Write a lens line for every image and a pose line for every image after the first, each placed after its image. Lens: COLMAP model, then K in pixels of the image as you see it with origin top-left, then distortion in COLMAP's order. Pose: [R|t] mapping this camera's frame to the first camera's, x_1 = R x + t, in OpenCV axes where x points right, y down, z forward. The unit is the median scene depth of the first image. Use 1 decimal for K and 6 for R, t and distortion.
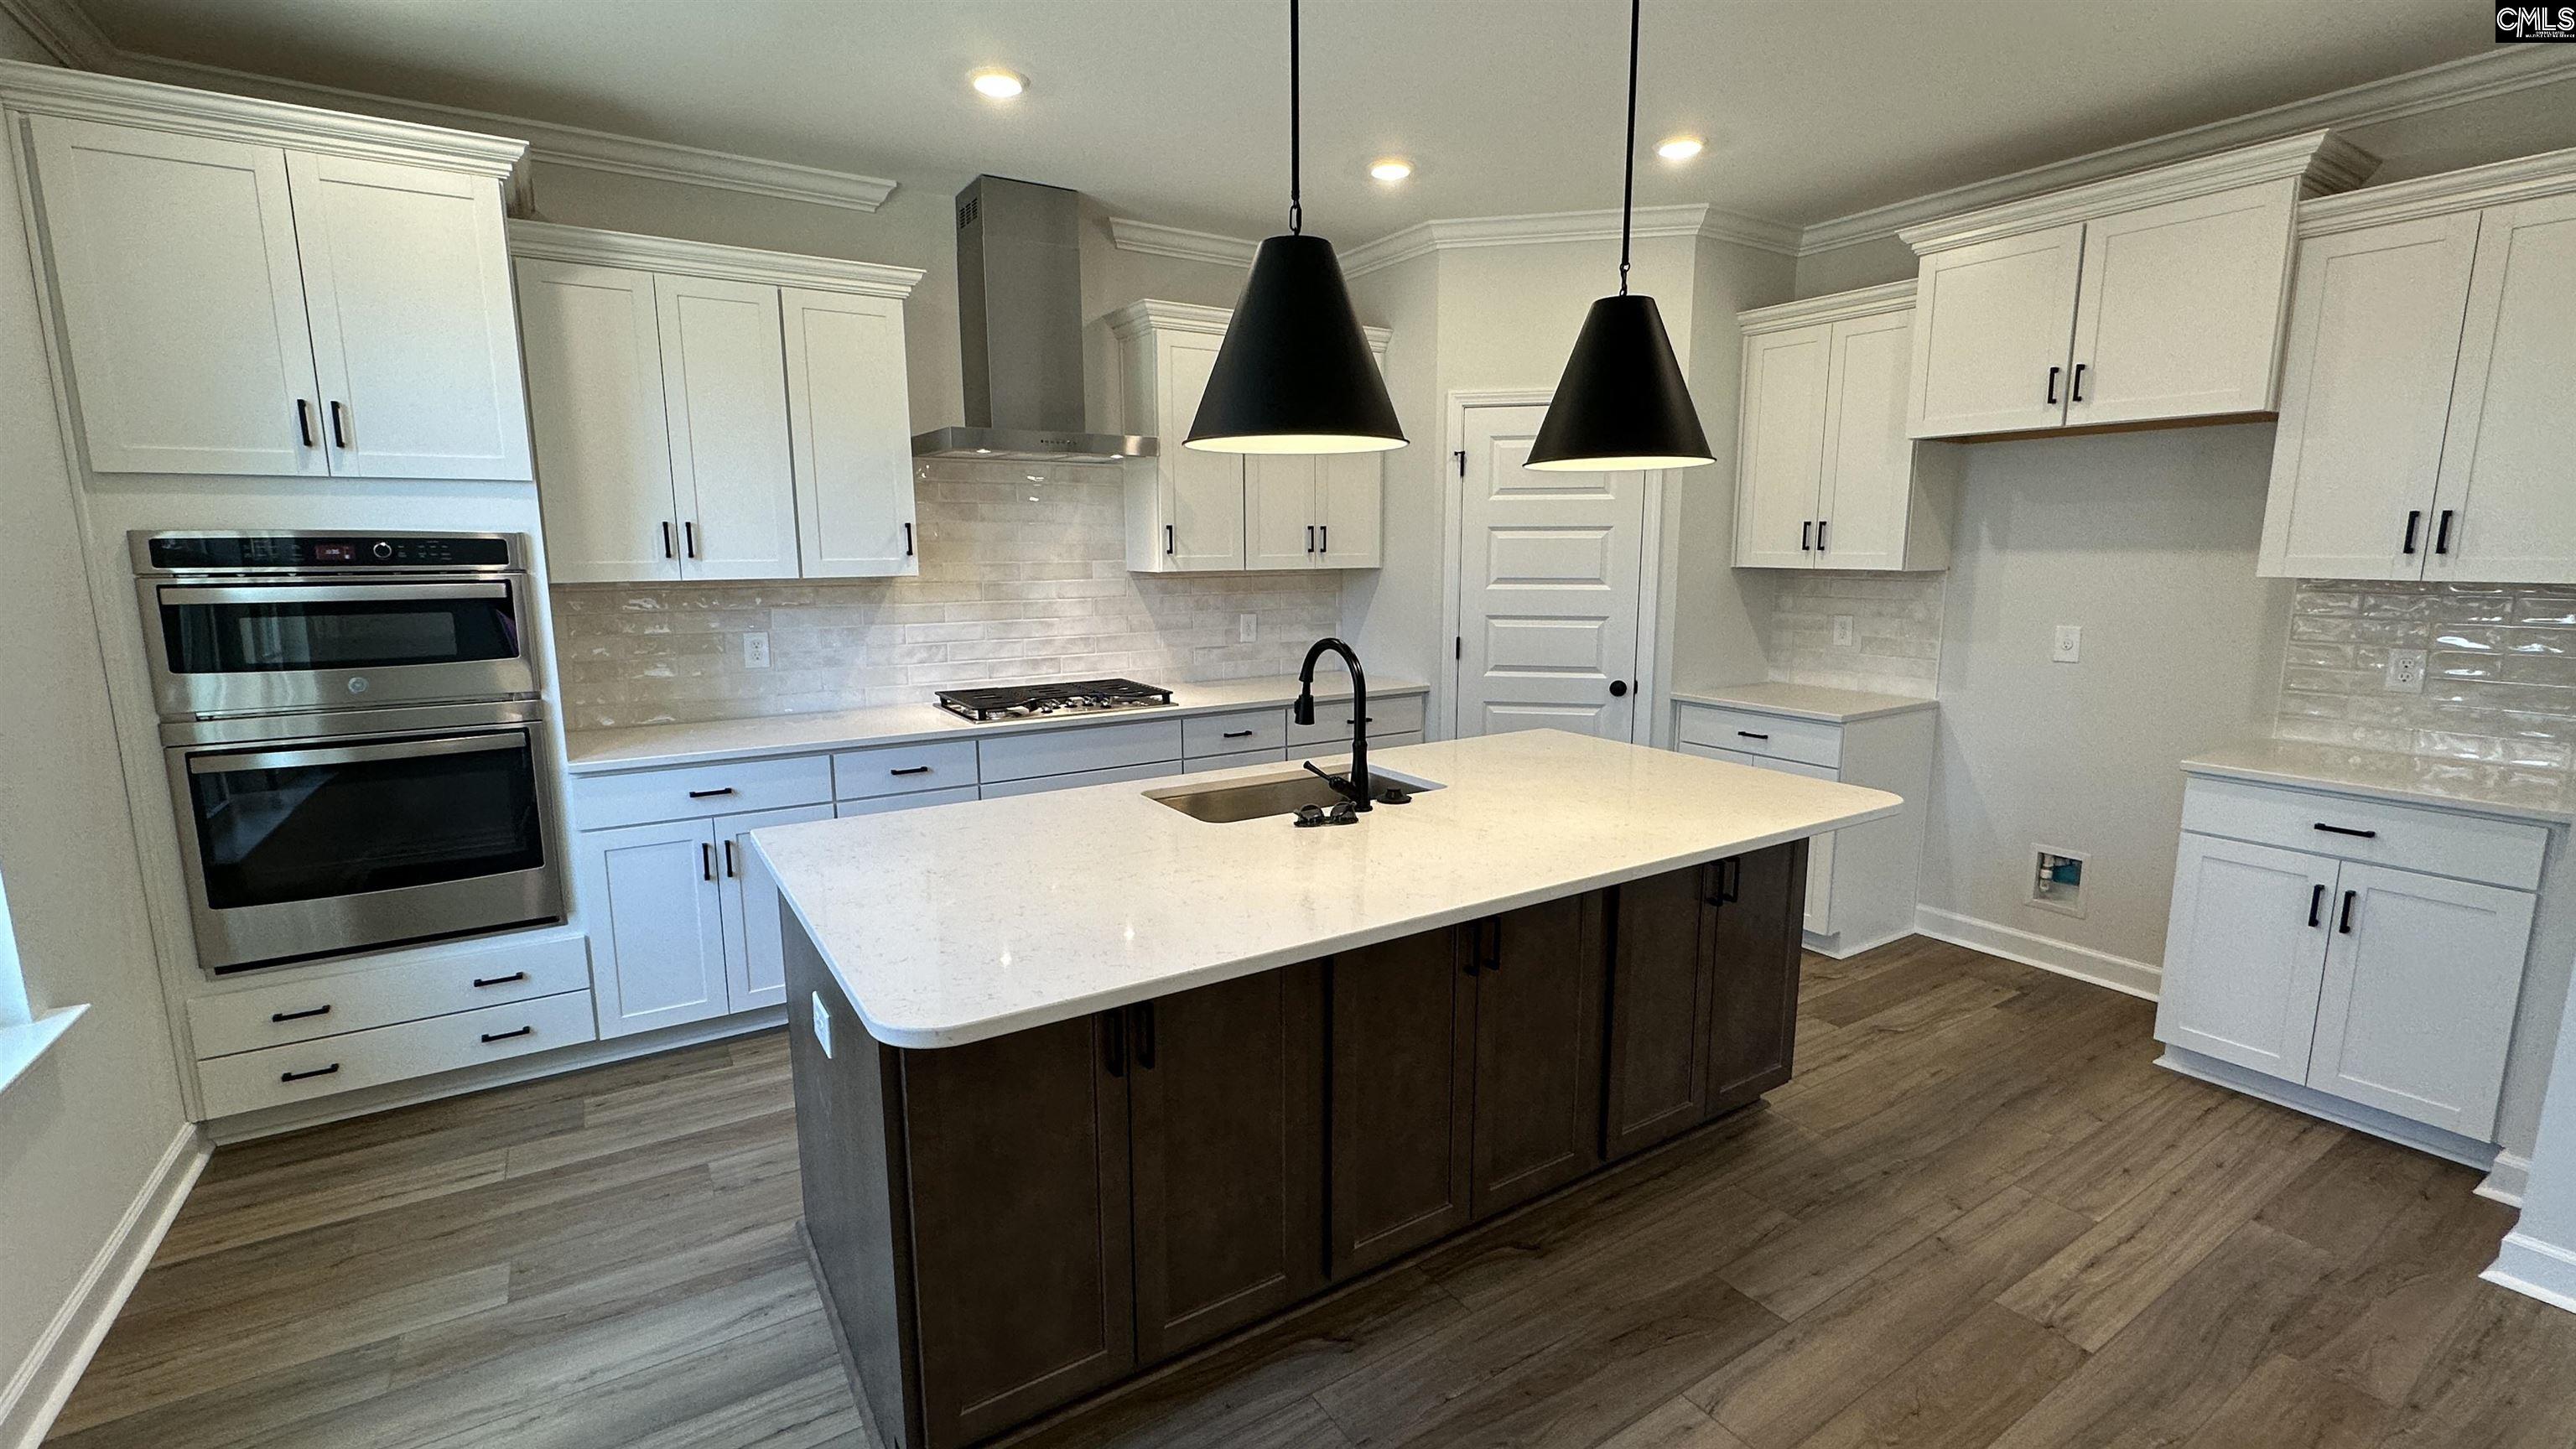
lens RADIAL K [[1110.5, 0, 1291.4], [0, 1110.5, 745.0], [0, 0, 1]] dist [-0.015142, -0.000108]
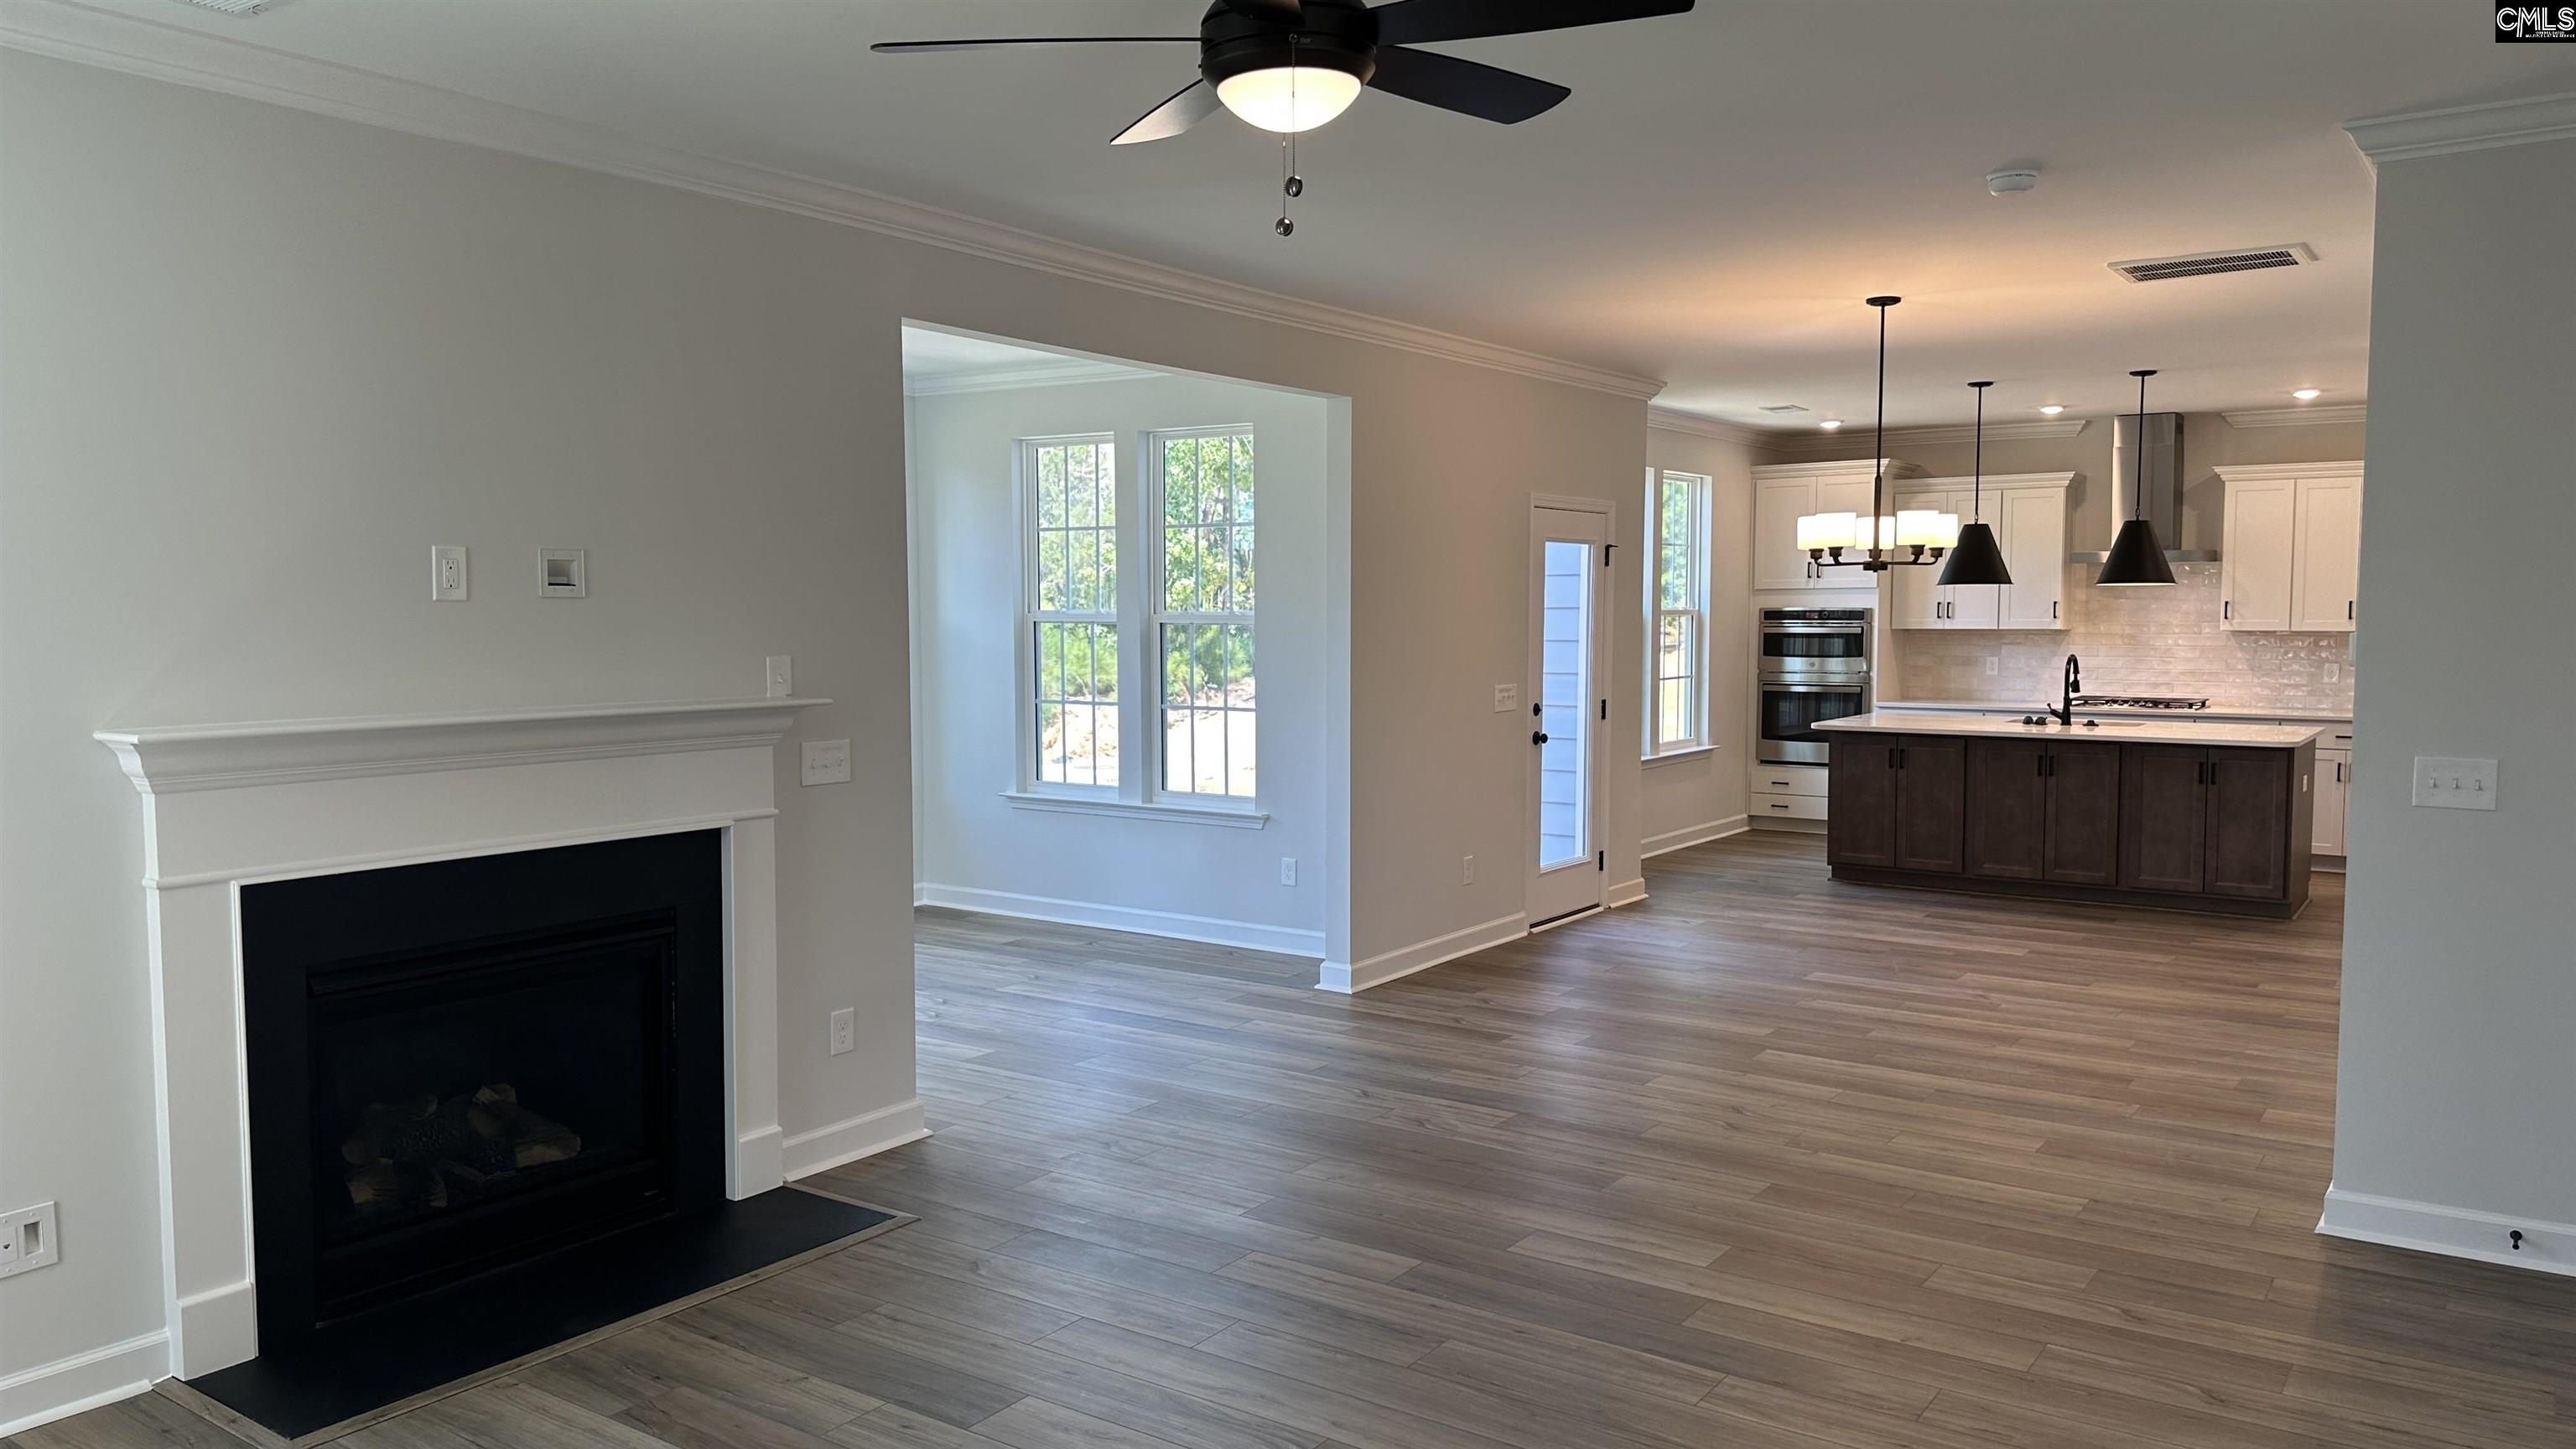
lens RADIAL K [[1760.9, 0, 1288.0], [0, 1760.9, 724.5], [0, 0, 1]] dist [-0.054950, -0.001071]
pose [[0.374477, 0.063049, -0.925090, 2.421925], [-0.157668, 0.987486, 0.003478, 0.255411], [0.913733, 0.144555, 0.379731, -1.631026]]
